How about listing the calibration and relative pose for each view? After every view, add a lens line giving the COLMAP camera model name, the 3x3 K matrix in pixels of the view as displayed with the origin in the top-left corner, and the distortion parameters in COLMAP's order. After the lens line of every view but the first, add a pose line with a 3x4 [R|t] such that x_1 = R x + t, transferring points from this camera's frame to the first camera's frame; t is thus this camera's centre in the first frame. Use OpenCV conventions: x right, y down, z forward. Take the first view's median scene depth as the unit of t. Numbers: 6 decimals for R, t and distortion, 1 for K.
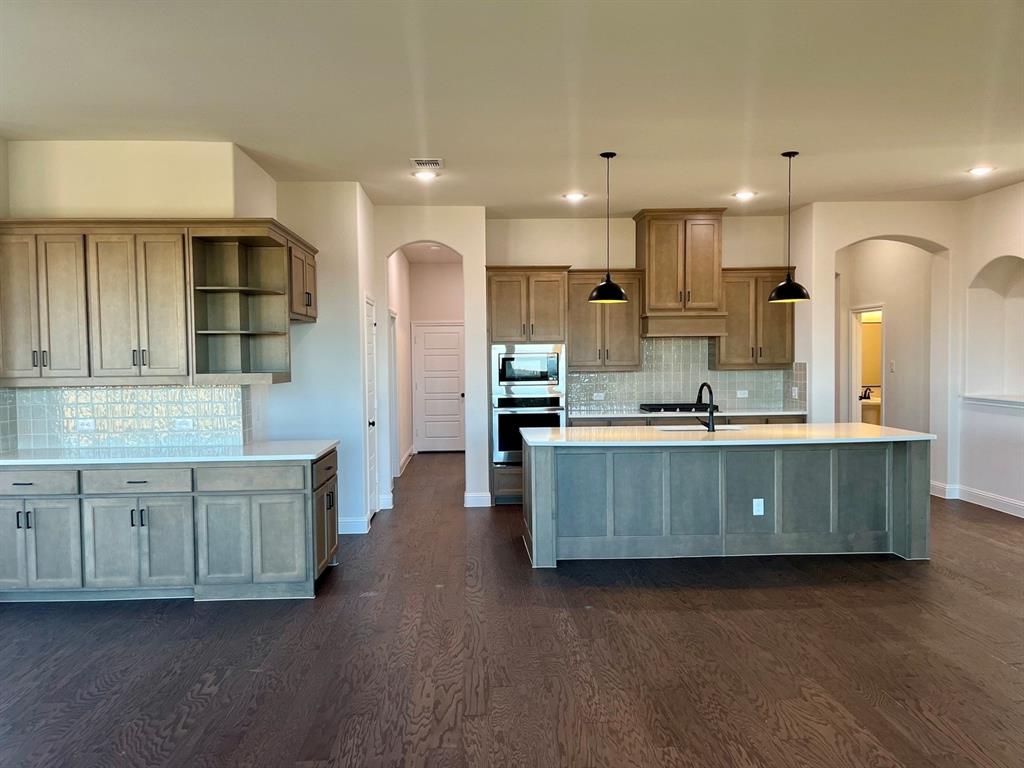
lens RADIAL K [[775.0, 0, 501.9], [0, 775.0, 390.0], [0, 0, 1]] dist [0.081612, -0.114597]
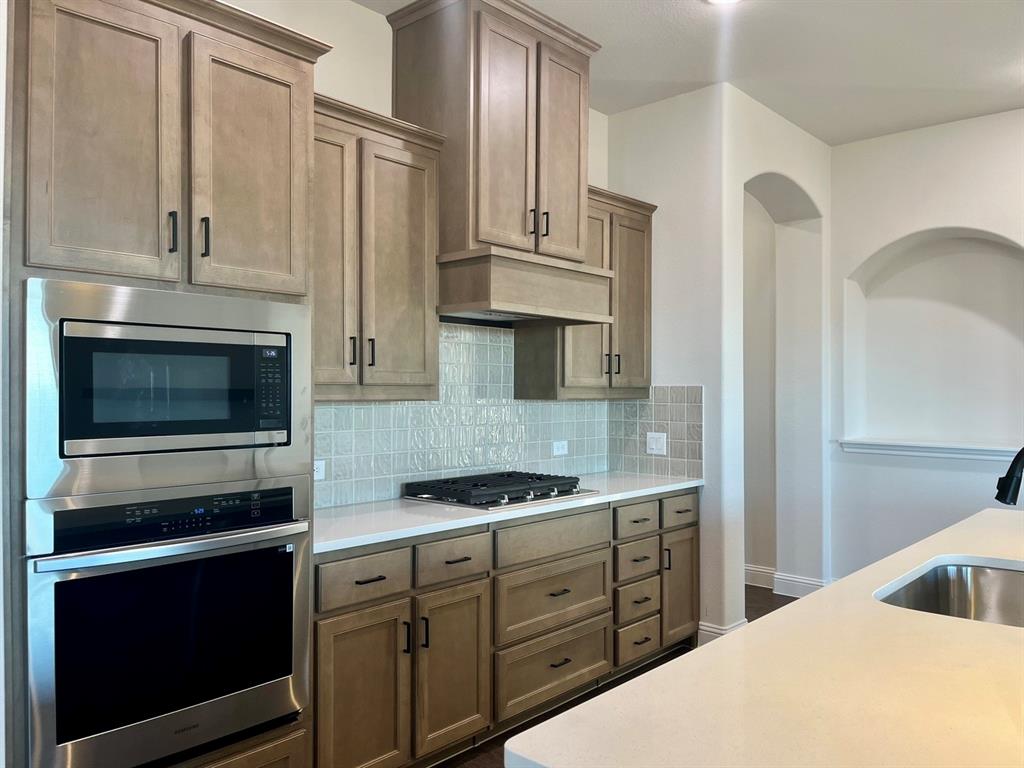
lens RADIAL K [[775.0, 0, 501.9], [0, 775.0, 390.0], [0, 0, 1]] dist [0.081612, -0.114597]
pose [[0.705964, 0.016388, 0.708058, -0.103511], [0.017722, 0.999010, -0.040792, -0.018913], [-0.708026, 0.041346, 0.704975, 0.996956]]
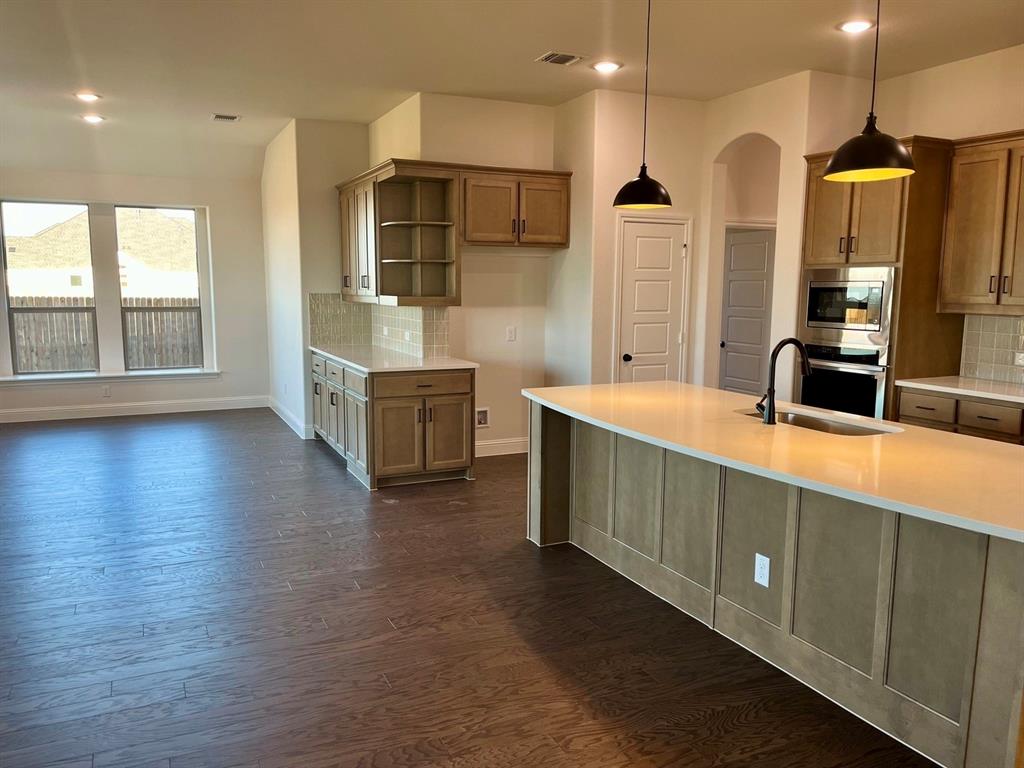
lens RADIAL K [[775.0, 0, 501.9], [0, 775.0, 390.0], [0, 0, 1]] dist [0.081612, -0.114597]
pose [[0.377162, 0.136831, -0.915984, 0.743857], [-0.049990, 0.990592, 0.127392, -0.034705], [0.924797, -0.002257, 0.380453, 0.628311]]
